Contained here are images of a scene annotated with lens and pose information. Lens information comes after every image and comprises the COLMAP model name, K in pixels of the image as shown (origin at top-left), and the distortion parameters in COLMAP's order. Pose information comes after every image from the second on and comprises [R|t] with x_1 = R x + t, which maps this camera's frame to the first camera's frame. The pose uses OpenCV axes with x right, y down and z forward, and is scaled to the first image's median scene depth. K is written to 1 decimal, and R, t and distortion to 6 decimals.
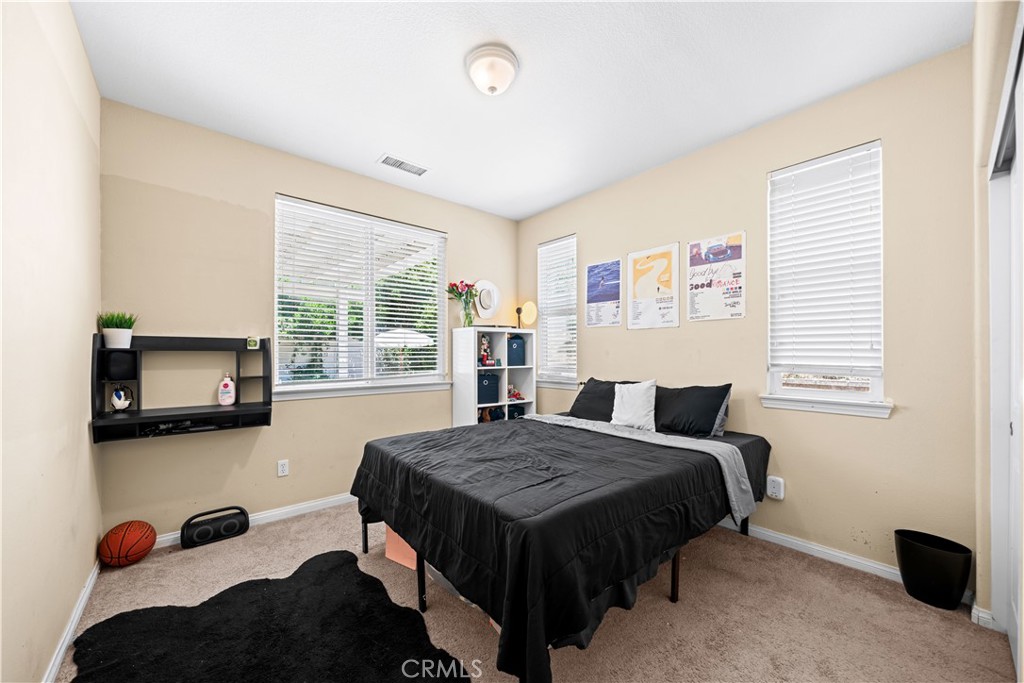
lens RADIAL K [[378.0, 0, 511.2], [0, 378.0, 351.0], [0, 0, 1]] dist [-0.001299, -0.000130]
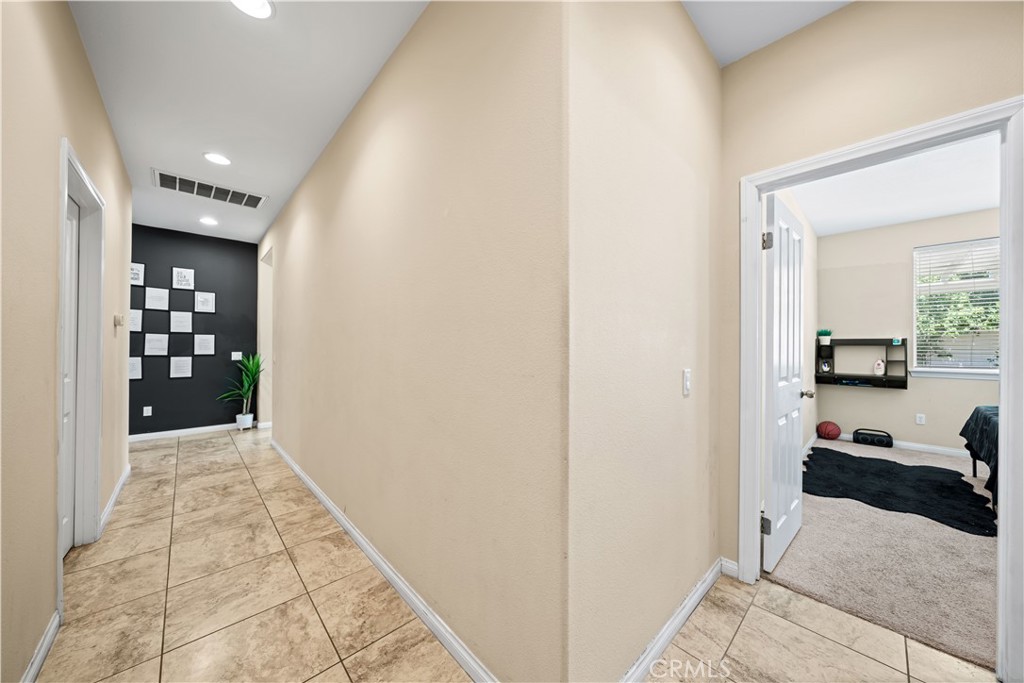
lens RADIAL K [[354.5, 0, 516.5], [0, 354.5, 343.5], [0, 0, 1]] dist [-0.000961, -0.000130]
pose [[0.048386, 0.000434, -0.998829, 0.912019], [0.003468, 0.999994, 0.000603, -0.018390], [0.998823, -0.003493, 0.048384, -0.873538]]
